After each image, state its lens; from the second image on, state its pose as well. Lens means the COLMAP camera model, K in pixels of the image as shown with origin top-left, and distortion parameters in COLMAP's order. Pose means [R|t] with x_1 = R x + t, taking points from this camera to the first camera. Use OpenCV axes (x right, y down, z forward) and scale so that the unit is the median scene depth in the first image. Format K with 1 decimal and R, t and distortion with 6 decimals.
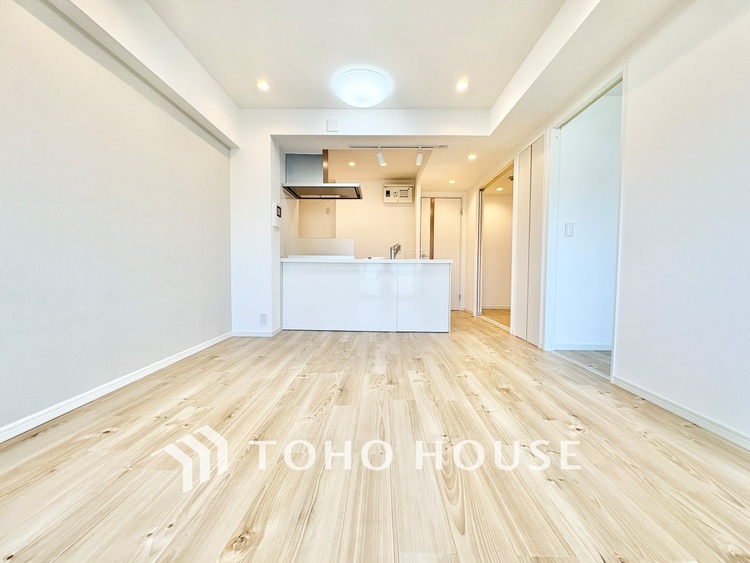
lens RADIAL K [[299.6, 0, 375.6], [0, 299.6, 278.2], [0, 0, 1]] dist [-0.001347, 0.000716]
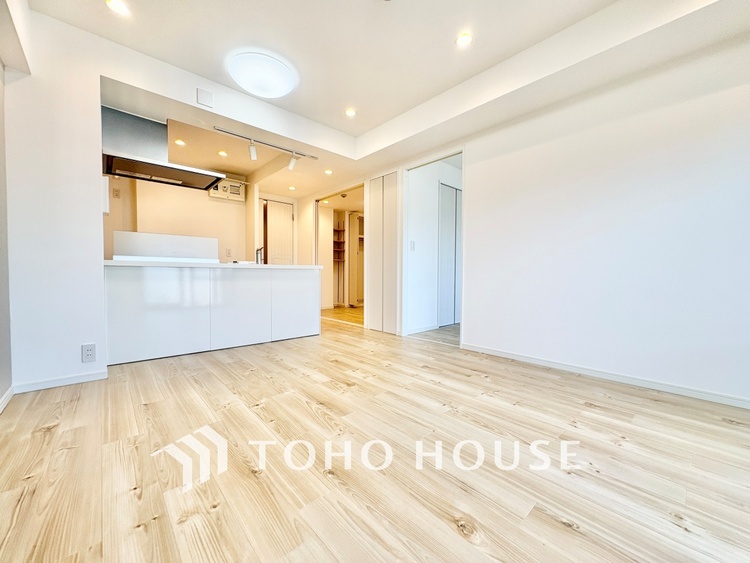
lens RADIAL K [[299.6, 0, 373.7], [0, 299.6, 279.0], [0, 0, 1]] dist [-0.001347, 0.000716]
pose [[0.731056, -0.017856, 0.682084, -0.475789], [0.021971, 0.999755, 0.002624, -0.018292], [-0.681964, 0.013067, 0.731269, 0.133962]]
